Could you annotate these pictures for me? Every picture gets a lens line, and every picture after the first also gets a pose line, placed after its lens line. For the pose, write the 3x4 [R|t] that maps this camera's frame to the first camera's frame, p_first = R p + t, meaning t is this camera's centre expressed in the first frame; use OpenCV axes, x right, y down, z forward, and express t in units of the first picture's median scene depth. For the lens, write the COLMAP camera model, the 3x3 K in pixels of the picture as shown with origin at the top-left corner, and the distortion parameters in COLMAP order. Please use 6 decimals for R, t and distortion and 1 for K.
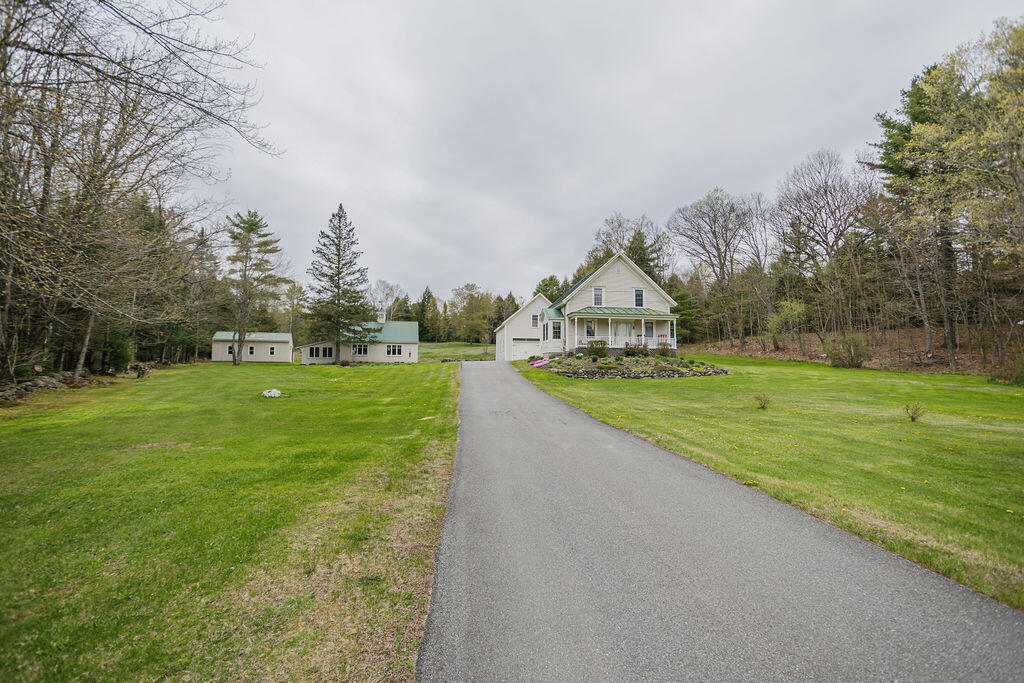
lens RADIAL K [[501.5, 0, 513.1], [0, 501.5, 339.4], [0, 0, 1]] dist [-0.057887, 0.033797]
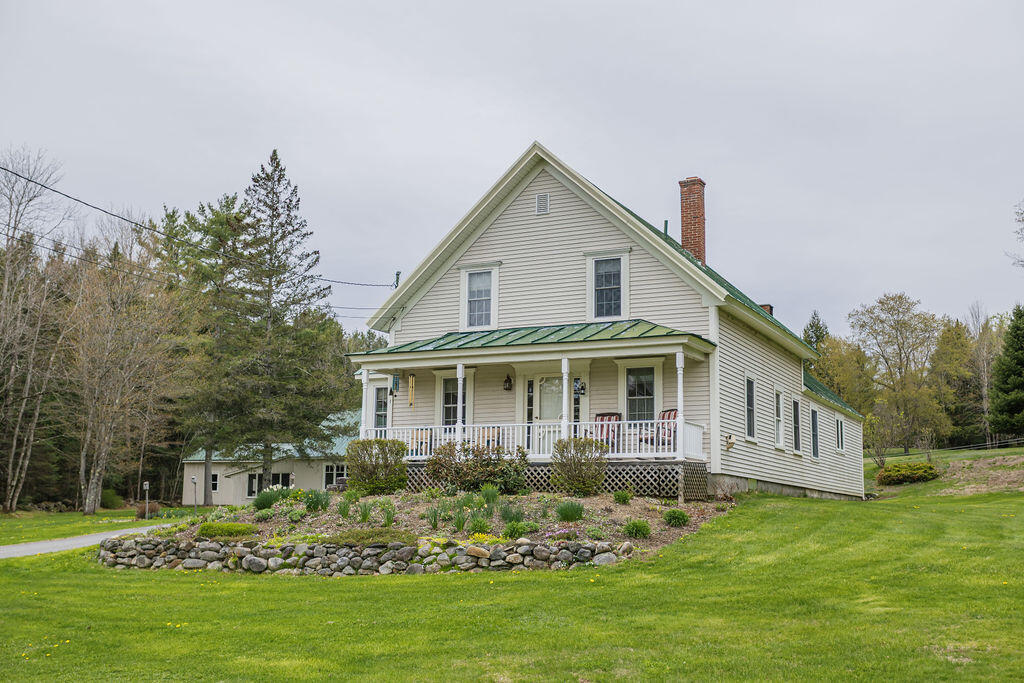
lens RADIAL K [[1135.3, 0, 508.6], [0, 1135.3, 344.3], [0, 0, 1]] dist [0.003836, 0.164895]
pose [[0.819489, -0.083146, -0.567032, 0.369645], [0.031842, 0.994497, -0.099809, 0.009338], [0.572210, 0.063737, 0.817627, 0.274247]]
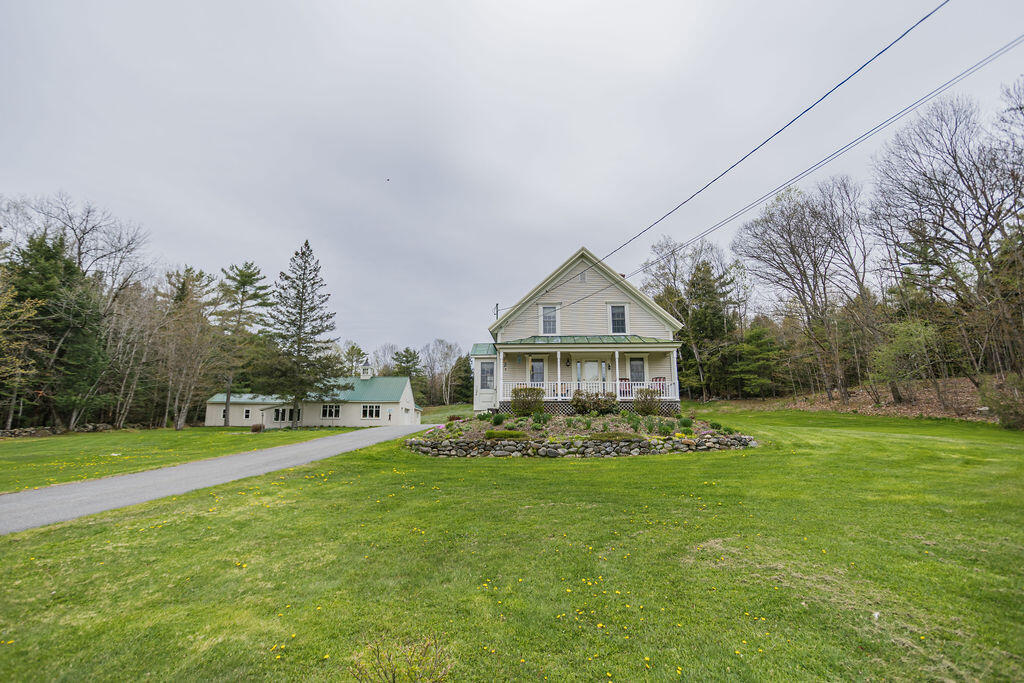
lens RADIAL K [[501.5, 0, 513.1], [0, 501.5, 339.4], [0, 0, 1]] dist [-0.057887, 0.033797]
pose [[0.978593, -0.042500, -0.201371, 0.158997], [0.017094, 0.991850, -0.126261, 0.011410], [0.205096, 0.120116, 0.971343, 0.241180]]
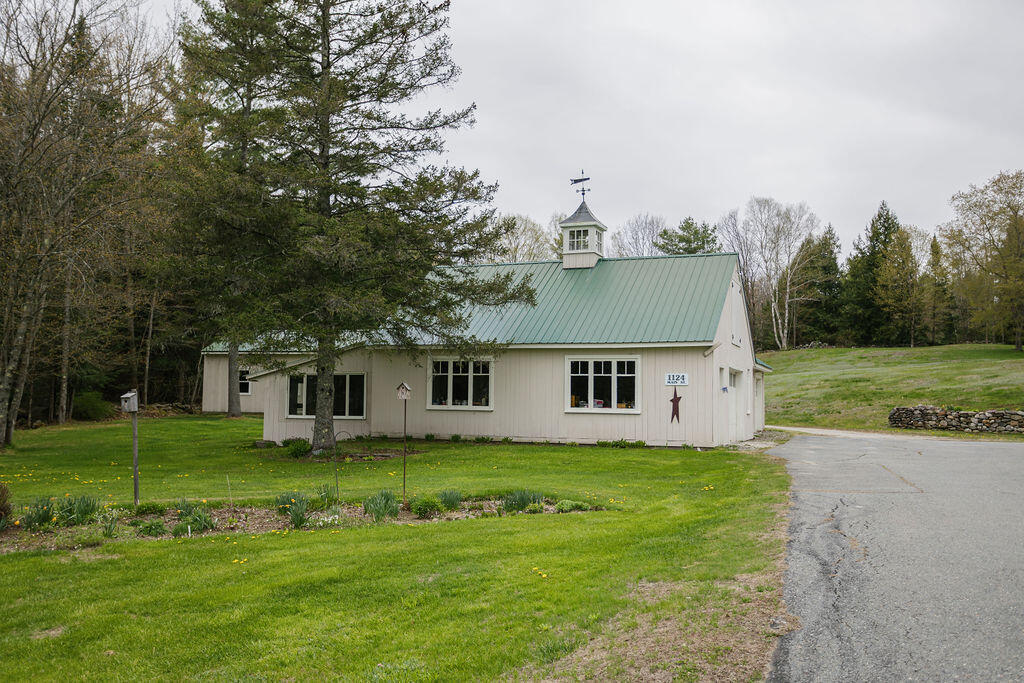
lens RADIAL K [[899.1, 0, 512.0], [0, 899.1, 341.5], [0, 0, 1]] dist [0.006772, 0.004652]
pose [[0.827603, -0.027961, -0.560618, -0.055263], [0.025612, 0.999599, -0.012046, 0.007105], [0.560730, -0.004389, 0.827987, 0.663159]]
